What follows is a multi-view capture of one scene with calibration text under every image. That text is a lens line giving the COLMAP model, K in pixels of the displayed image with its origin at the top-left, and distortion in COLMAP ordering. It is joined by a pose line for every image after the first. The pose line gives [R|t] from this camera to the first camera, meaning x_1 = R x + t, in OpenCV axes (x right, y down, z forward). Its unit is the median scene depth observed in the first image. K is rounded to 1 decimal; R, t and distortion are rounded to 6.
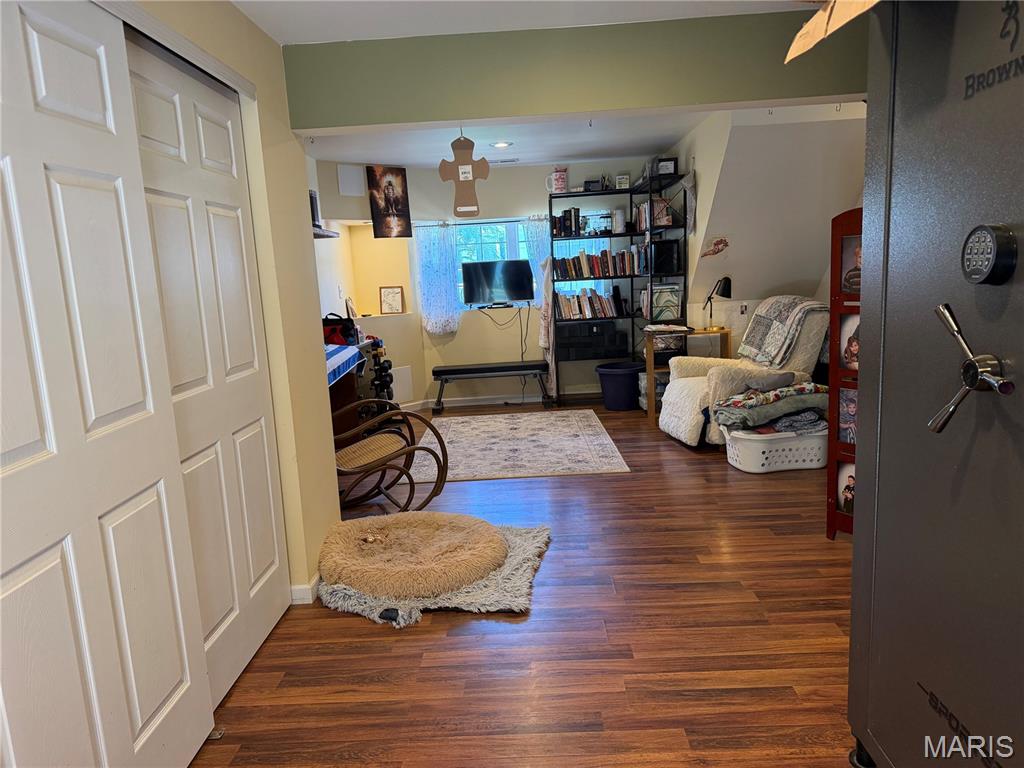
lens RADIAL K [[716.7, 0, 512.0], [0, 716.7, 384.0], [0, 0, 1]] dist [0.063988, -0.121765]
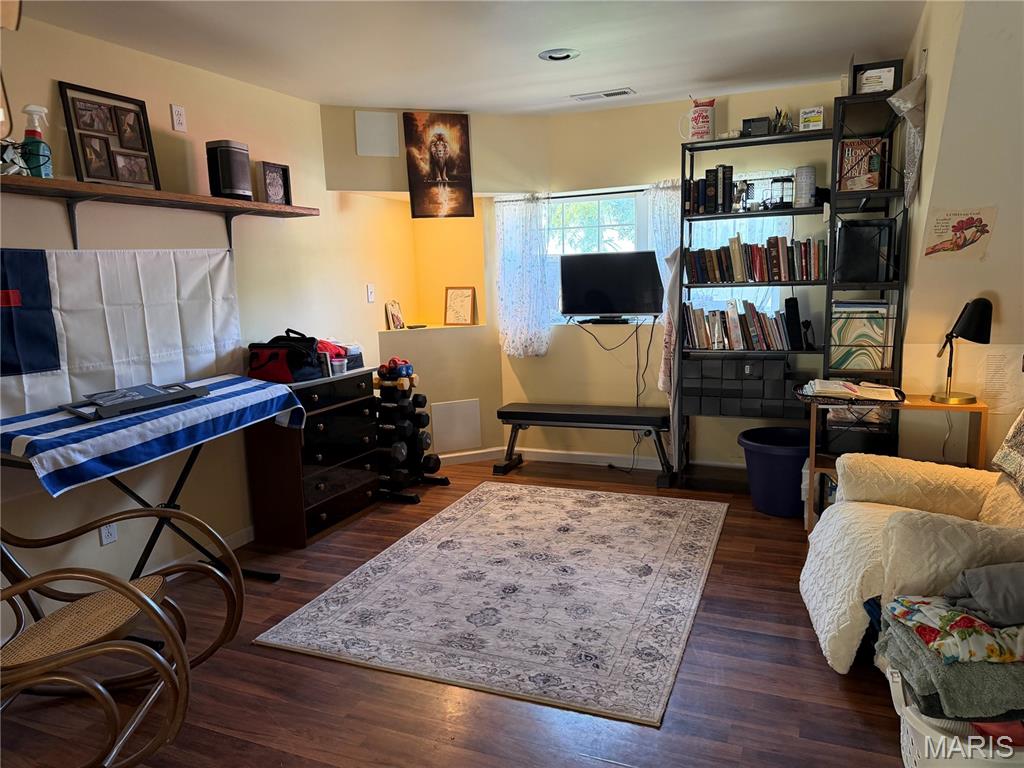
lens RADIAL K [[716.7, 0, 512.0], [0, 716.7, 384.0], [0, 0, 1]] dist [0.063988, -0.121765]
pose [[0.925052, 0.082126, -0.370856, 0.164058], [-0.073144, 0.996588, 0.038247, -0.075239], [0.372732, -0.008254, 0.927902, 0.382690]]
